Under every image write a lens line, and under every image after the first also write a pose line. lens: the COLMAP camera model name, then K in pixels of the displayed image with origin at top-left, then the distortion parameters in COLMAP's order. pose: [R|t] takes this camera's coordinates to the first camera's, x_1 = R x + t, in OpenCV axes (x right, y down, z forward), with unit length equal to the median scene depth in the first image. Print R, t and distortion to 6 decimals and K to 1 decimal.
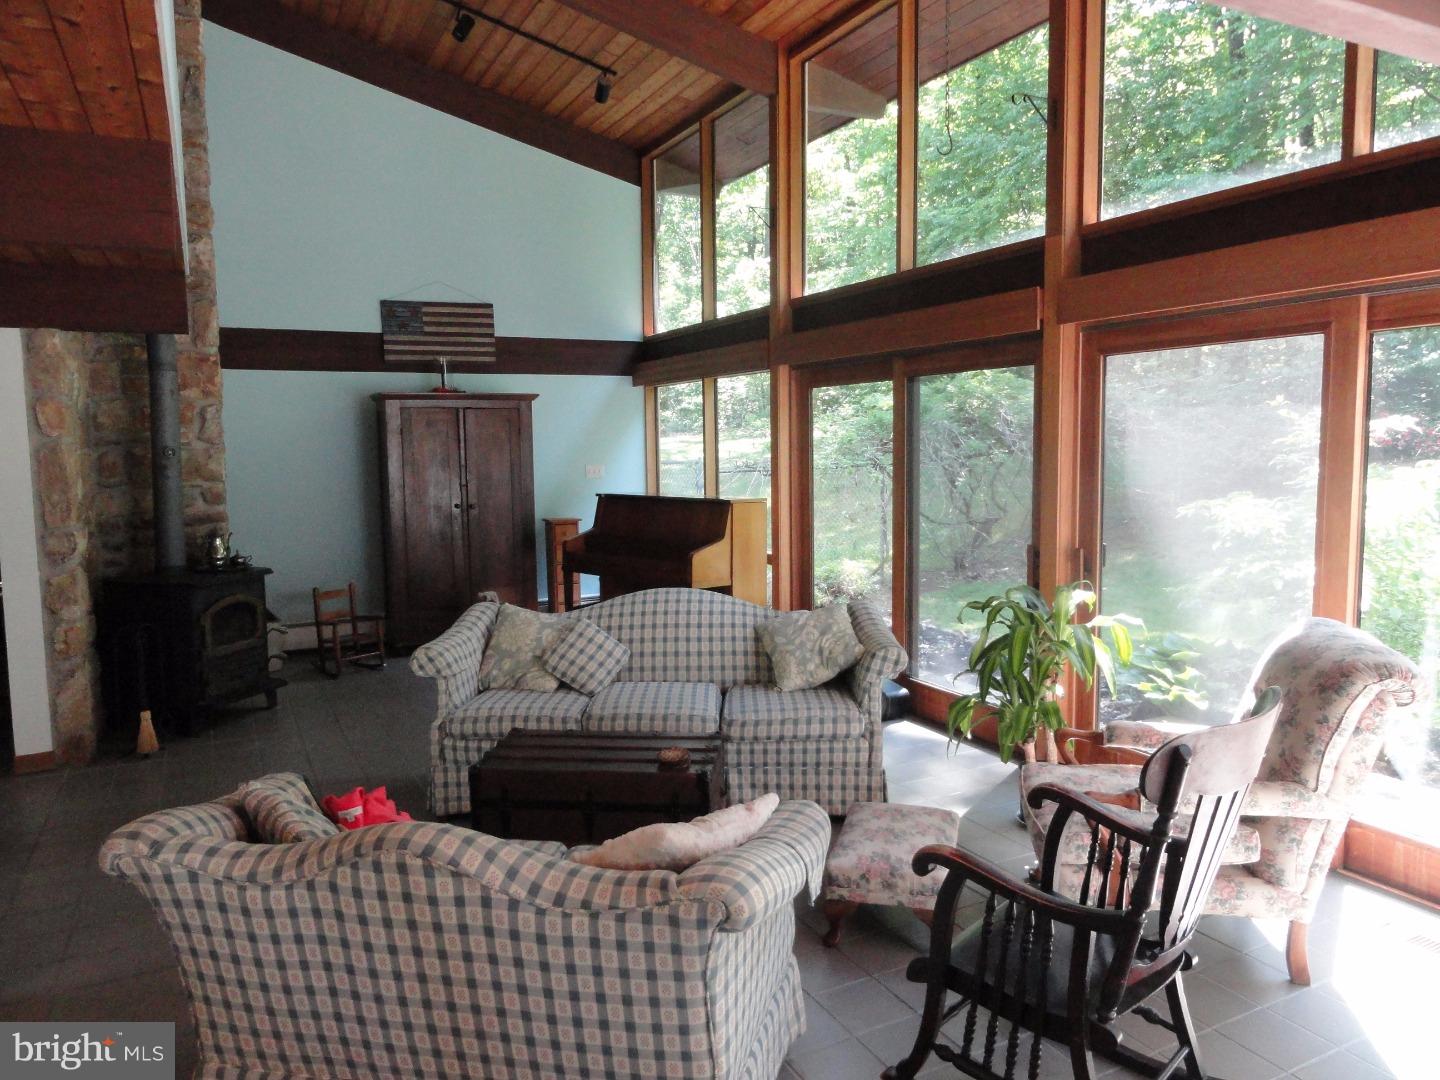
lens RADIAL K [[1009.3, 0, 723.9], [0, 1009.3, 534.3], [0, 0, 1]] dist [-0.006989, 0.004952]
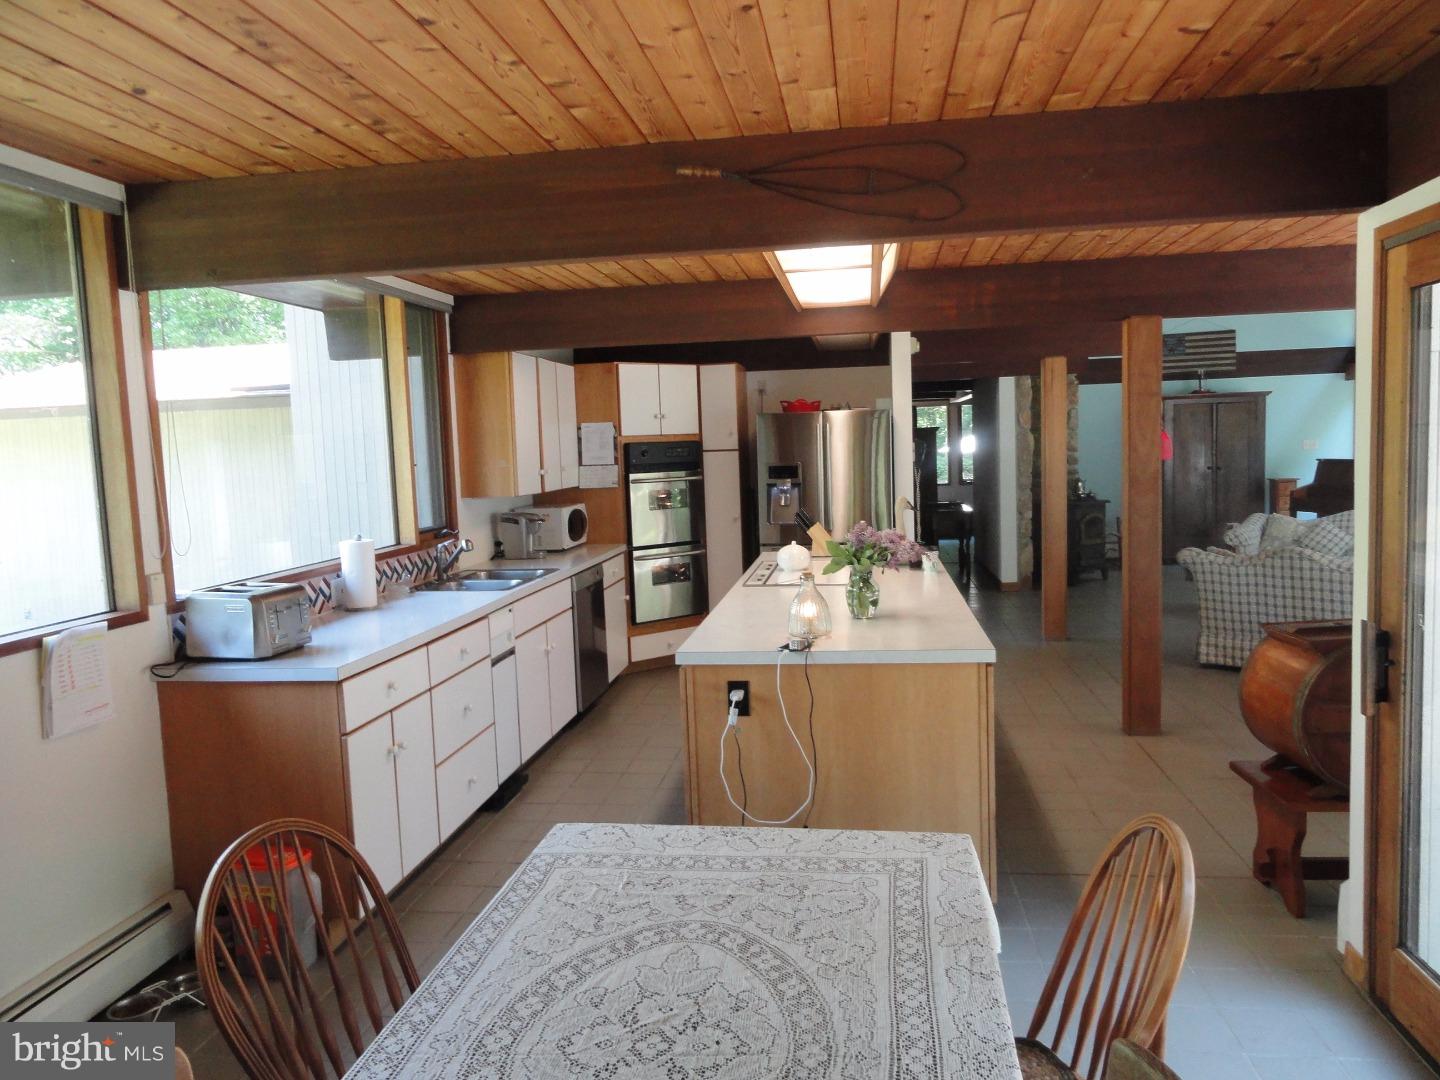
lens RADIAL K [[1009.3, 0, 716.8], [0, 1009.3, 533.9], [0, 0, 1]] dist [-0.006989, 0.004952]
pose [[0.815907, 0.034411, -0.577158, 0.012763], [-0.027066, 0.999406, 0.021323, 0.080986], [0.577549, -0.001776, 0.816354, -0.915972]]
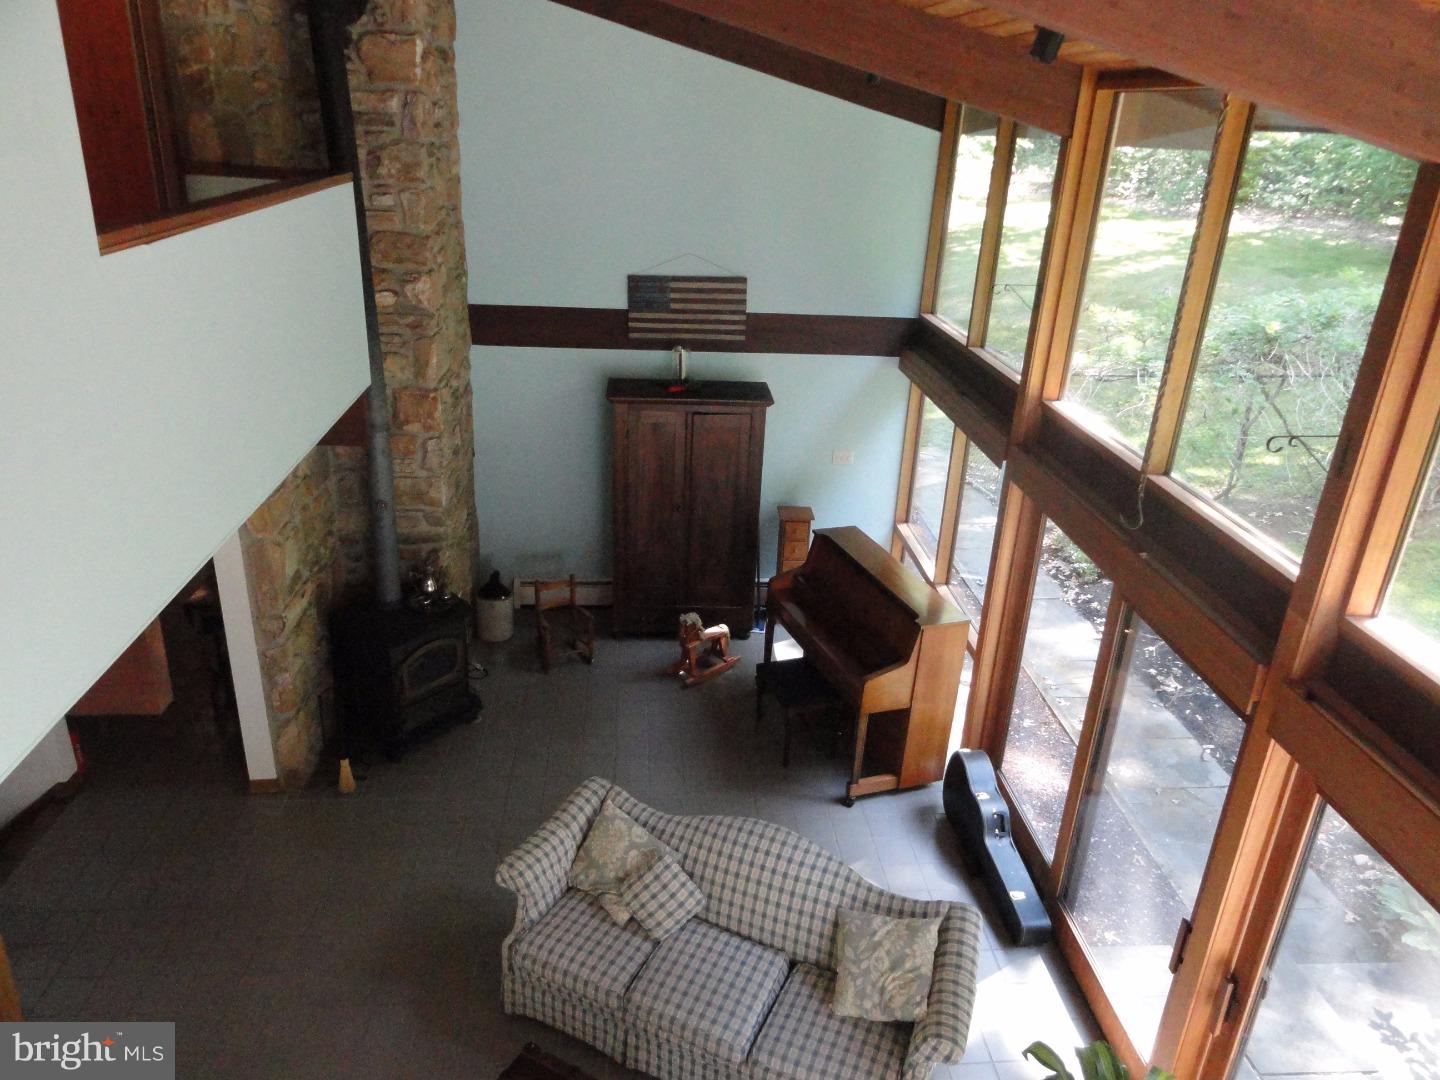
lens RADIAL K [[1009.3, 0, 720.6], [0, 1009.3, 540.9], [0, 0, 1]] dist [-0.006989, 0.004952]
pose [[0.922168, 0.200562, -0.330728, 0.142715], [-0.093072, 0.944998, 0.313556, -0.427562], [0.375425, -0.258369, 0.890113, 0.184729]]
